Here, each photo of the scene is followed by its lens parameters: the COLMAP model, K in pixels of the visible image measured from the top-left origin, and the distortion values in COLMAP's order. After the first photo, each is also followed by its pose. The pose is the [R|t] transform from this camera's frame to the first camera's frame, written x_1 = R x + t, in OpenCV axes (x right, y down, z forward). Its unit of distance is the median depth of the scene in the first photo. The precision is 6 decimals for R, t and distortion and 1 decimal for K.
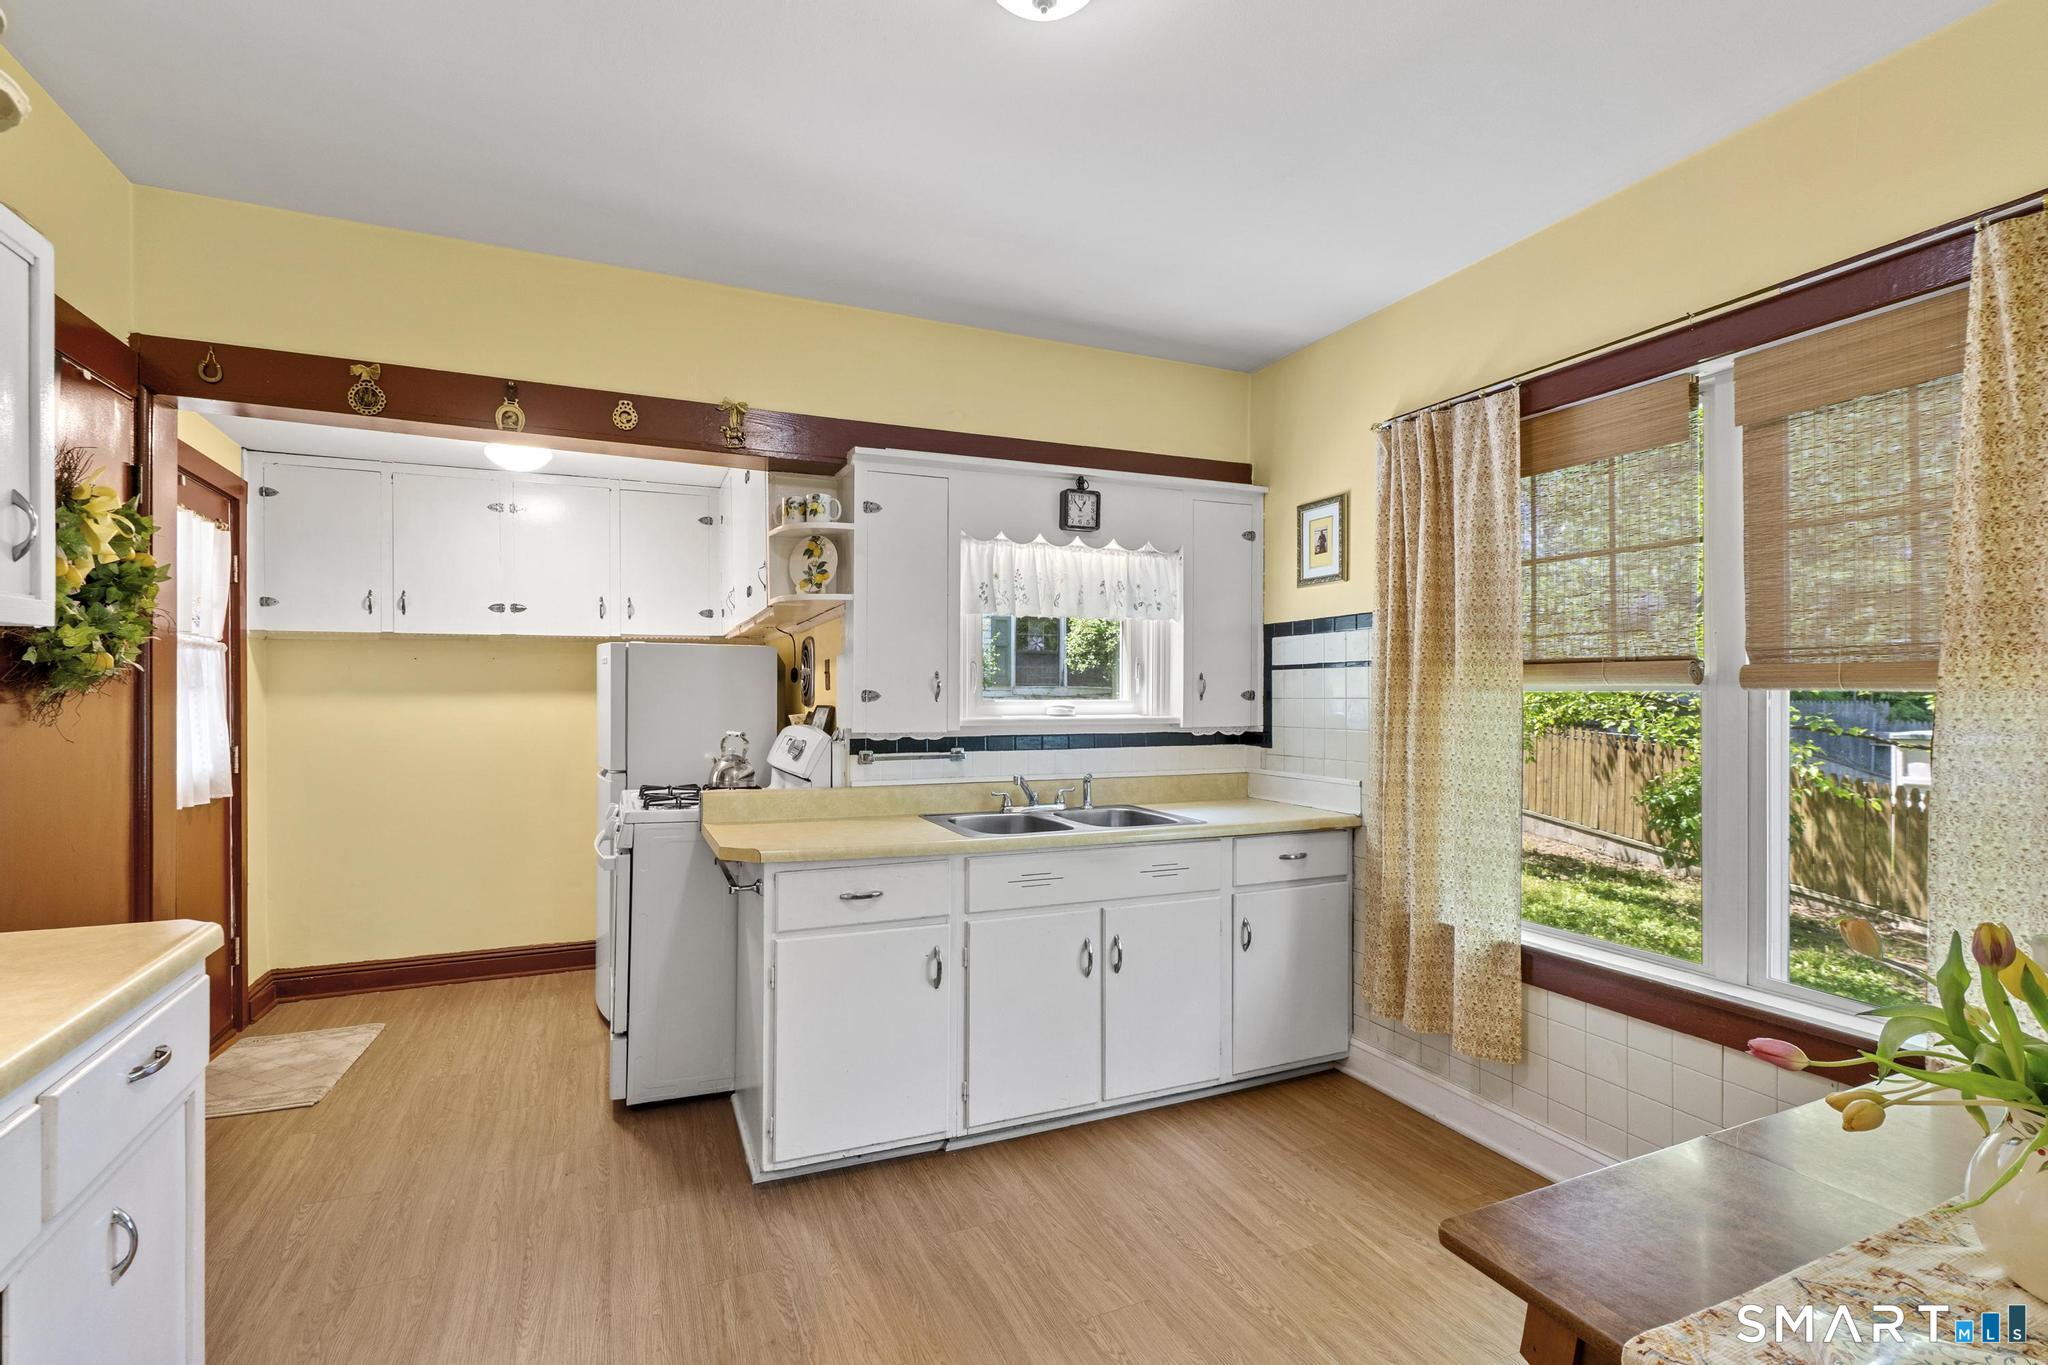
lens RADIAL K [[923.4, 0, 1020.2], [0, 923.4, 686.6], [0, 0, 1]] dist [-0.008816, 0.000766]
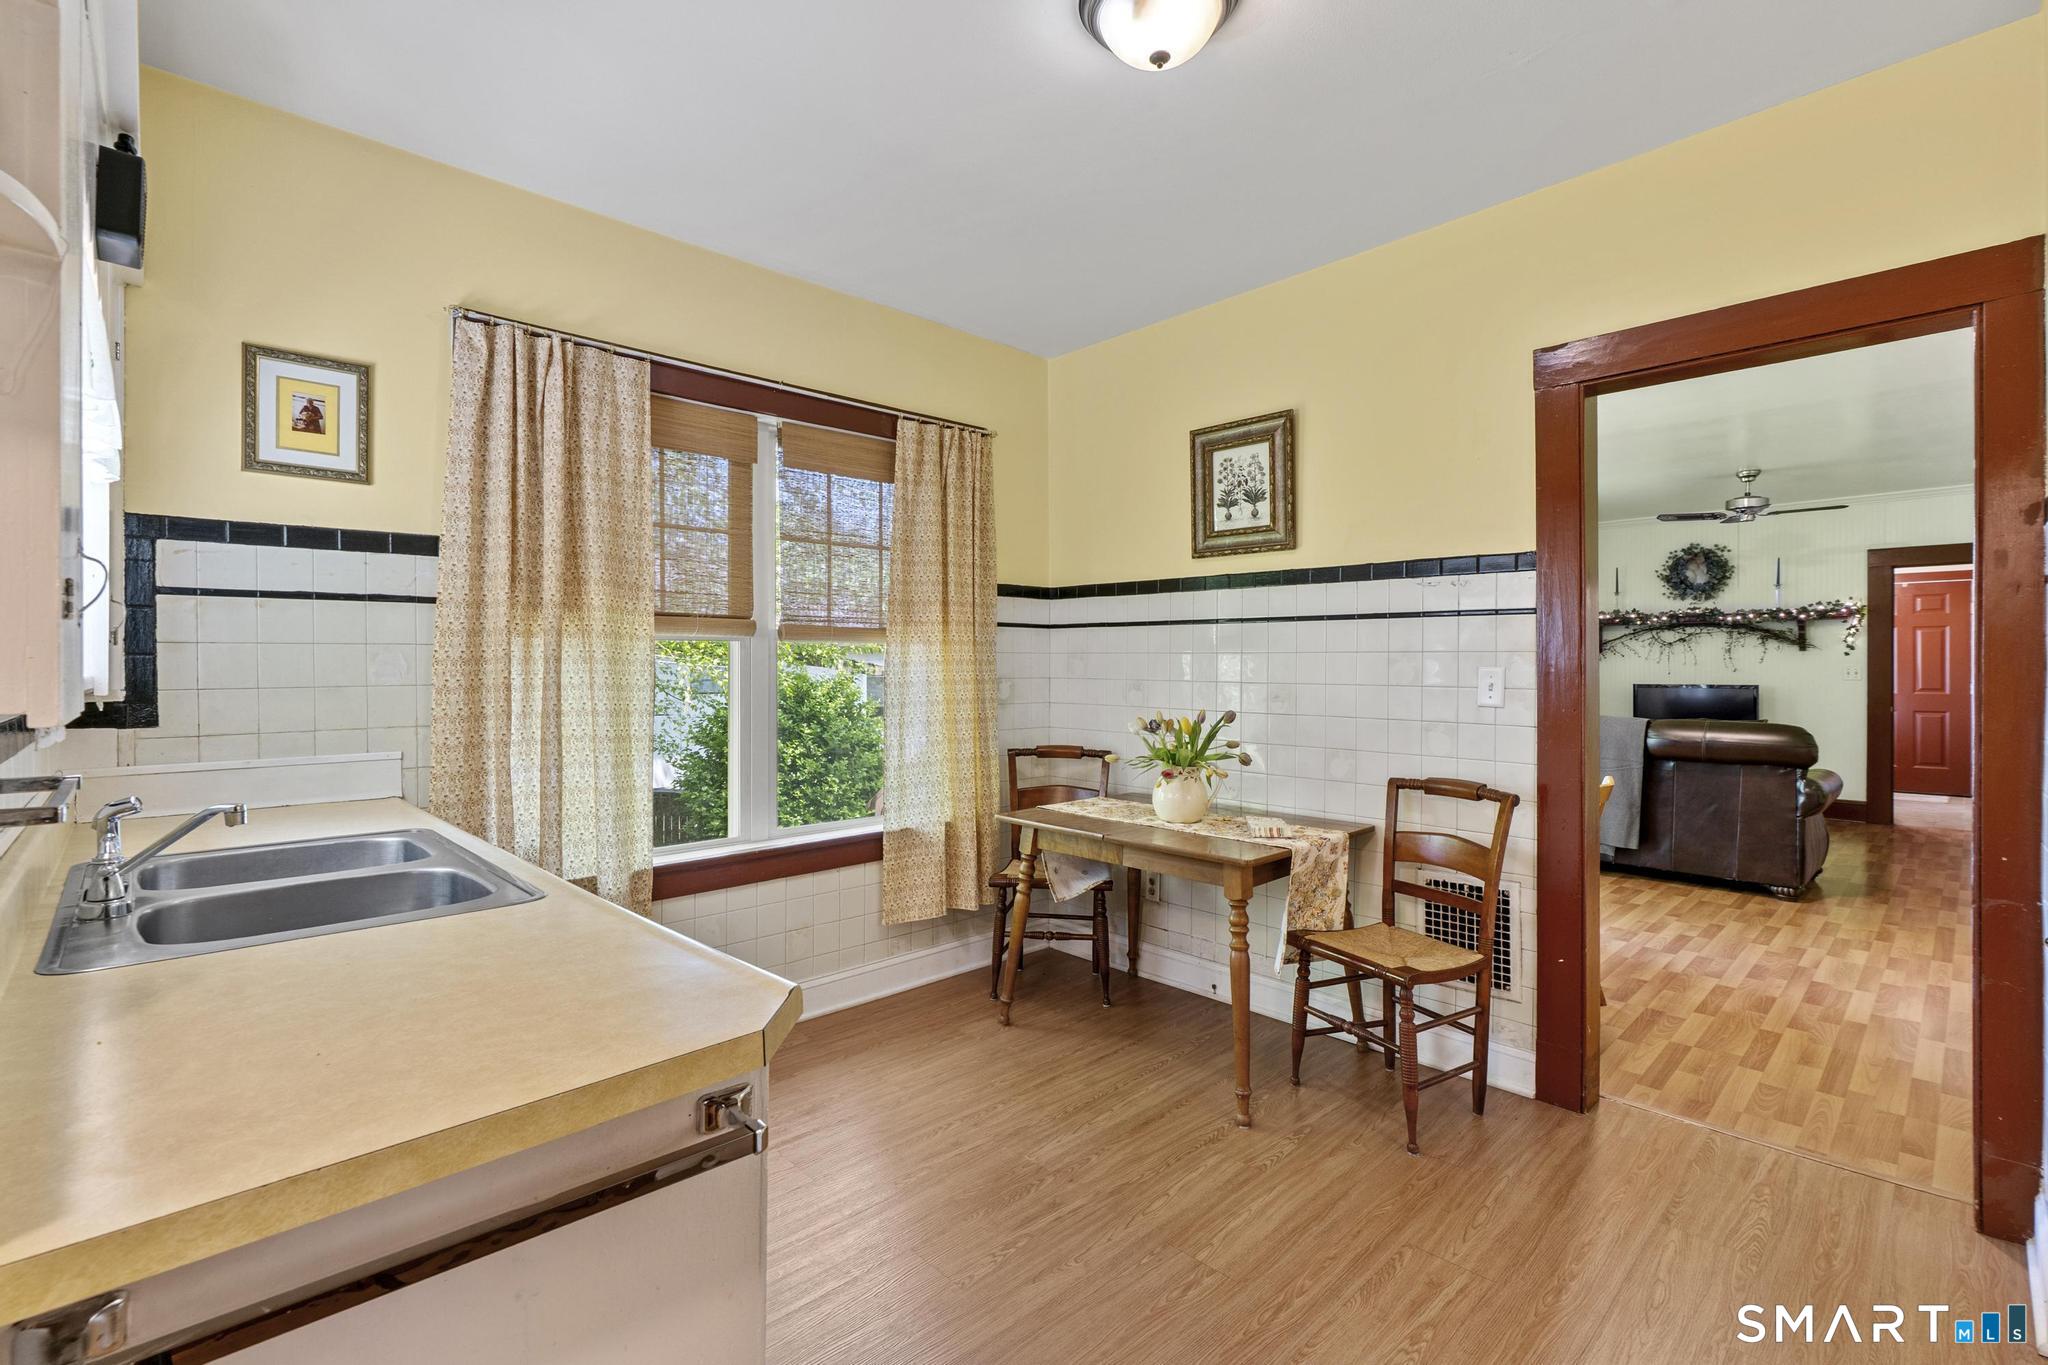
lens RADIAL K [[923.4, 0, 1019.2], [0, 923.4, 675.7], [0, 0, 1]] dist [-0.008816, 0.000766]
pose [[-0.337545, -0.006439, 0.941287, -0.442829], [-0.000751, 0.999978, 0.006571, 0.028312], [-0.941309, 0.001511, -0.337543, 0.650991]]
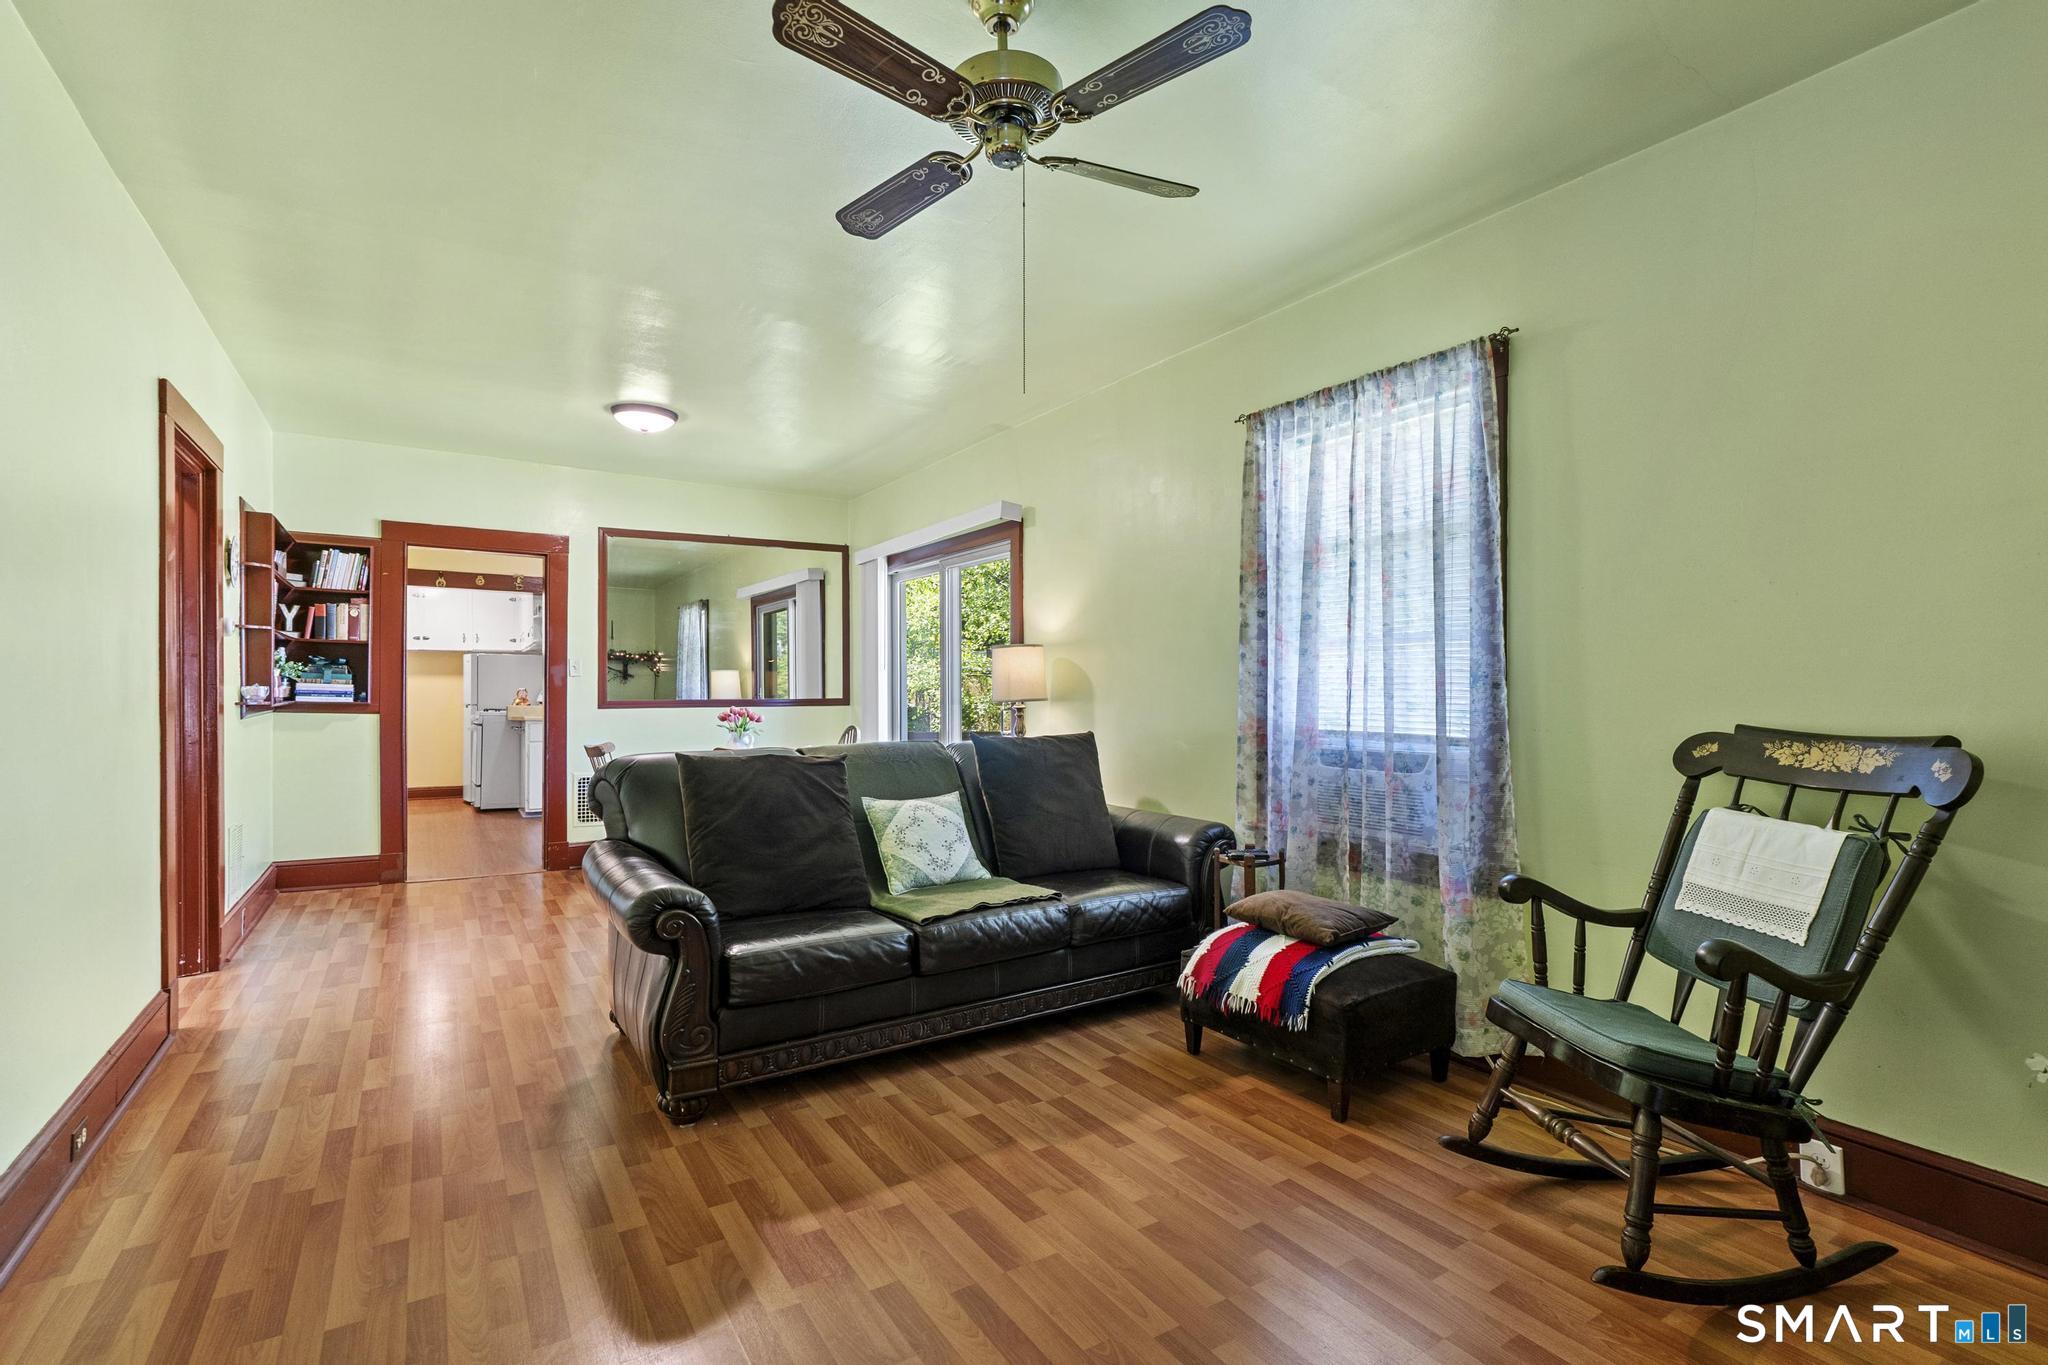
lens RADIAL K [[923.4, 0, 1017.3], [0, 923.4, 691.4], [0, 0, 1]] dist [-0.008816, 0.000766]
pose [[0.988206, -0.002386, 0.153109, 0.812325], [0.001476, 0.999981, 0.006057, 0.051003], [-0.153120, -0.005760, 0.988191, -2.159245]]
